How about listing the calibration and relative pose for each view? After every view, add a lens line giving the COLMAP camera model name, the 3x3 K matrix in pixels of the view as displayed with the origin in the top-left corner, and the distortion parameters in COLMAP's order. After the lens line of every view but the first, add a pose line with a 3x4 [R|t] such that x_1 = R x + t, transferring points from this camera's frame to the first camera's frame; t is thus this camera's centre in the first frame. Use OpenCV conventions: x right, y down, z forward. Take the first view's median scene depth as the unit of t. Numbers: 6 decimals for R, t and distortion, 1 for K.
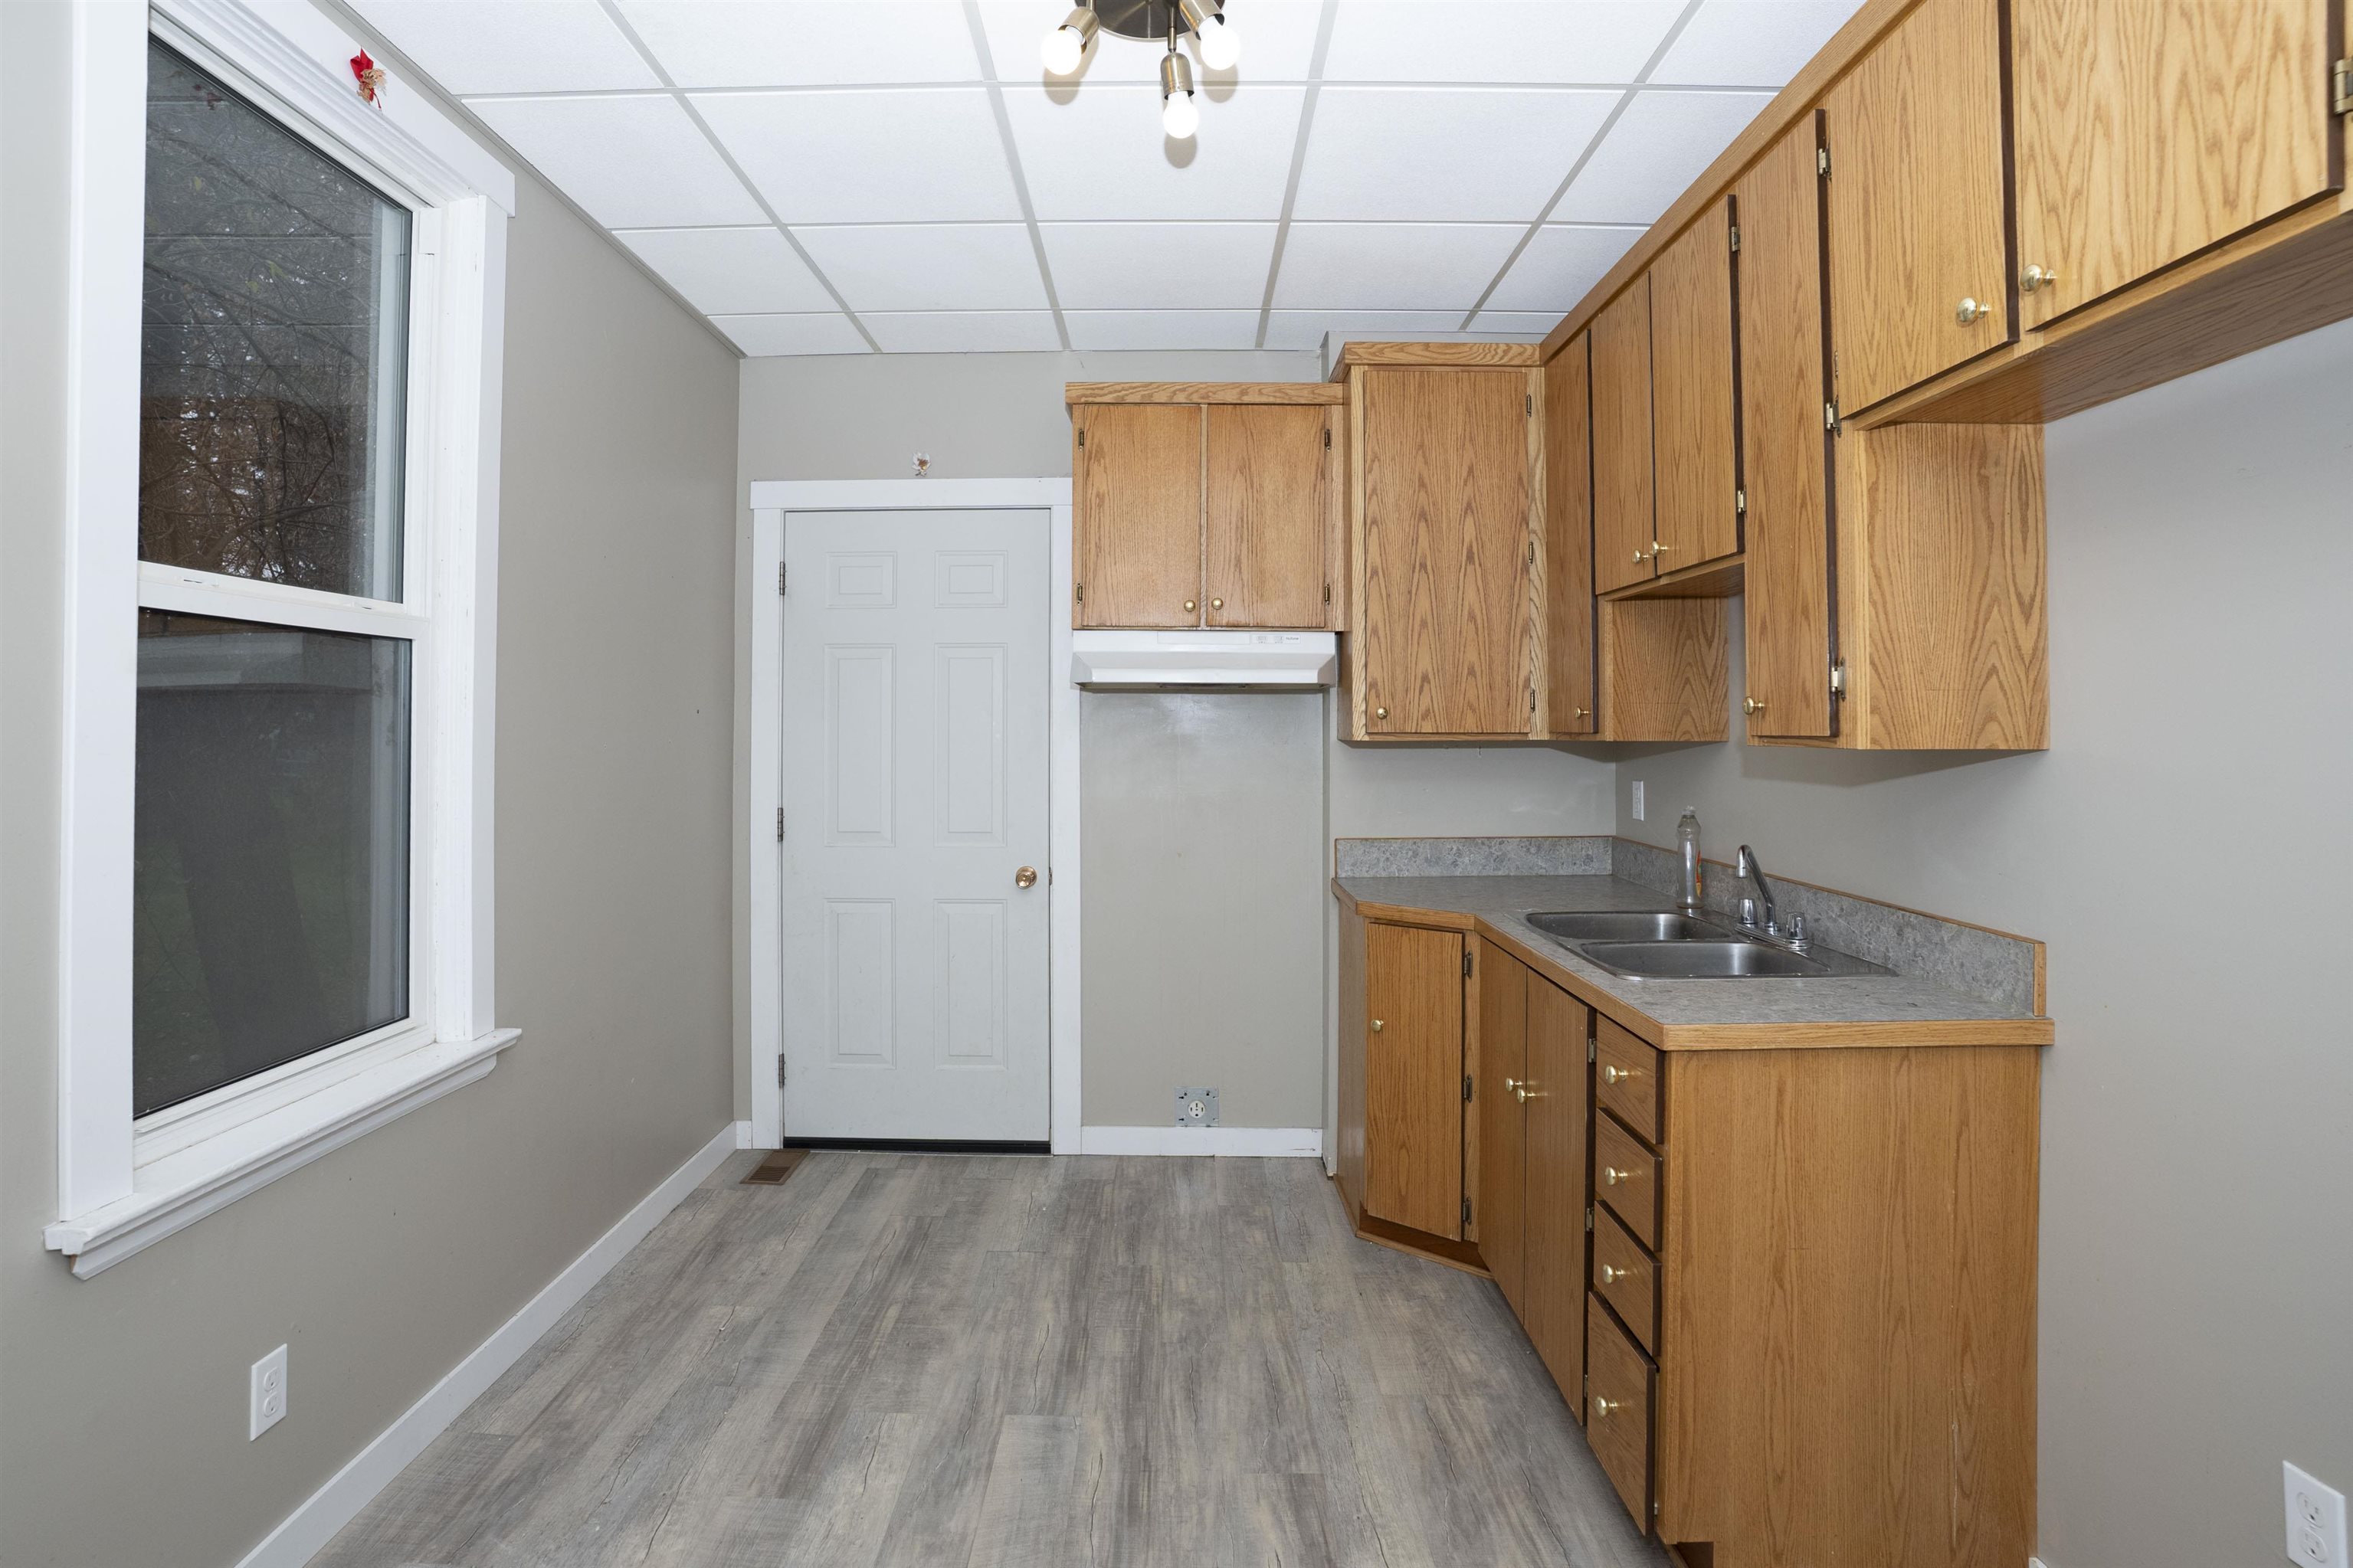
lens RADIAL K [[1195.6, 0, 1108.8], [0, 1195.6, 712.0], [0, 0, 1]] dist [-0.070919, 0.030019]
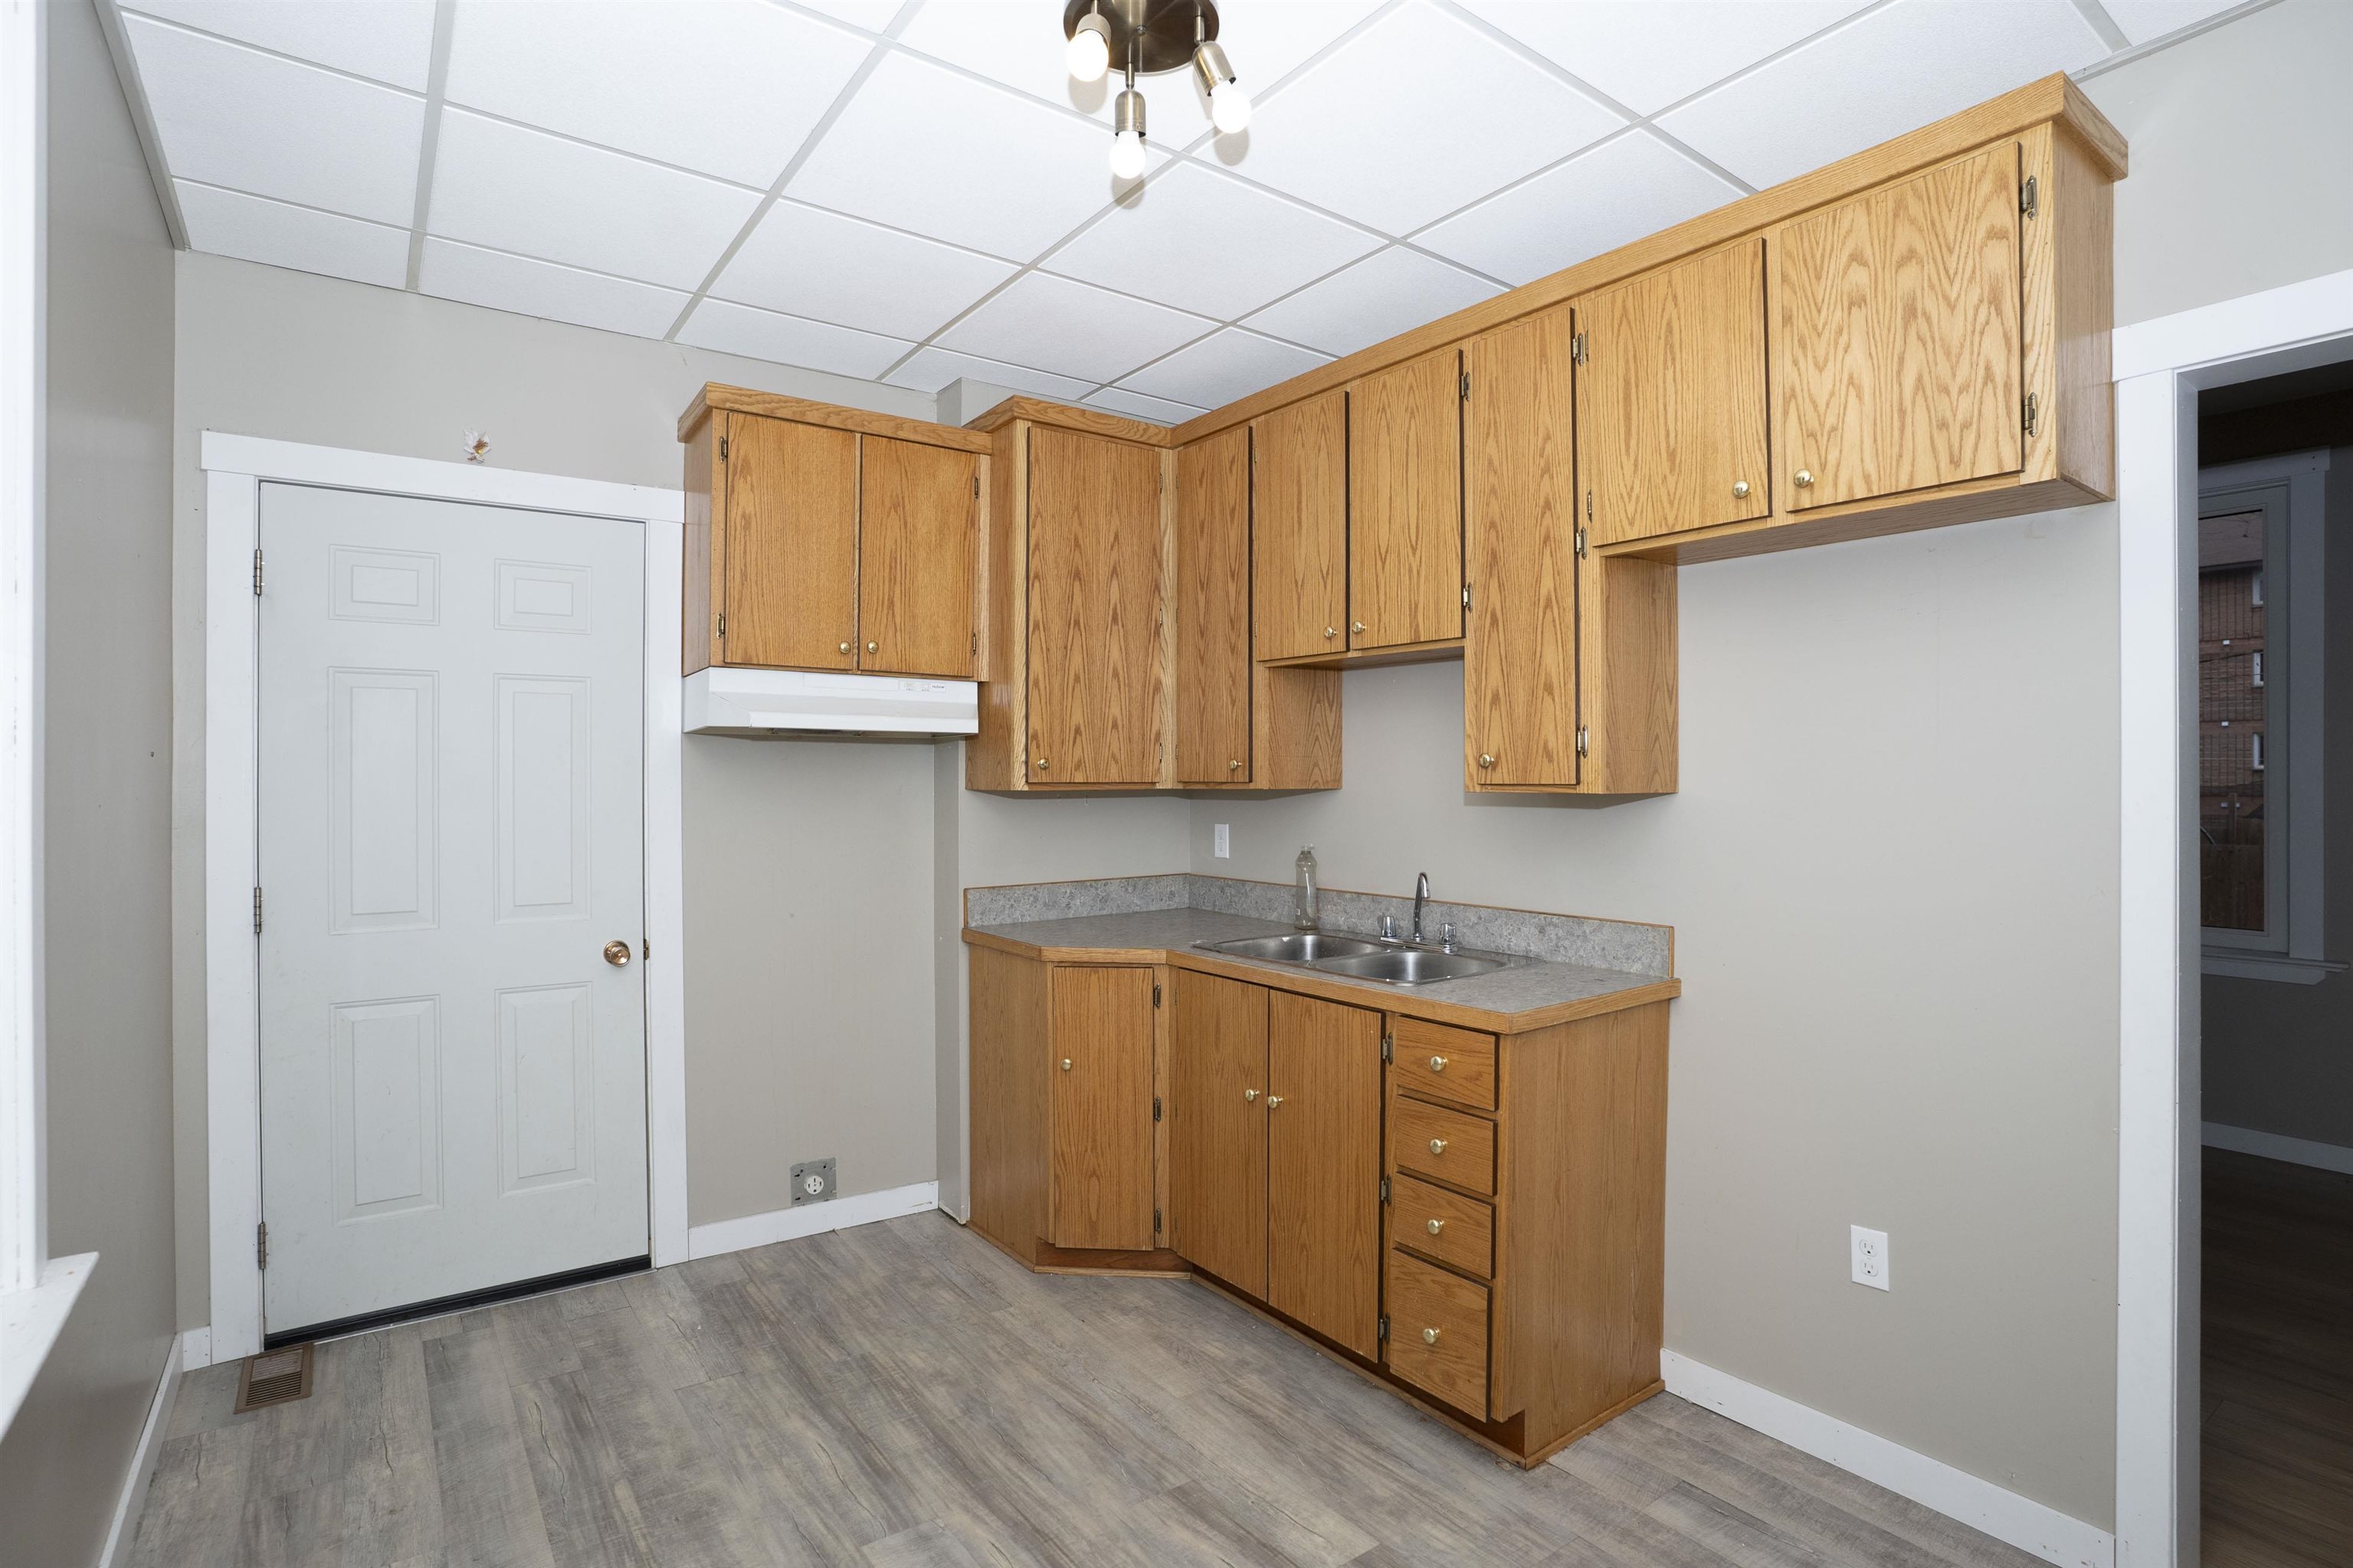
lens RADIAL K [[1195.6, 0, 1148.2], [0, 1195.6, 784.6], [0, 0, 1]] dist [-0.070919, 0.030019]
pose [[0.794323, -0.004281, 0.607481, -0.380206], [-0.008057, 0.999813, 0.017581, 0.000682], [-0.607443, -0.018859, 0.794140, 0.144296]]
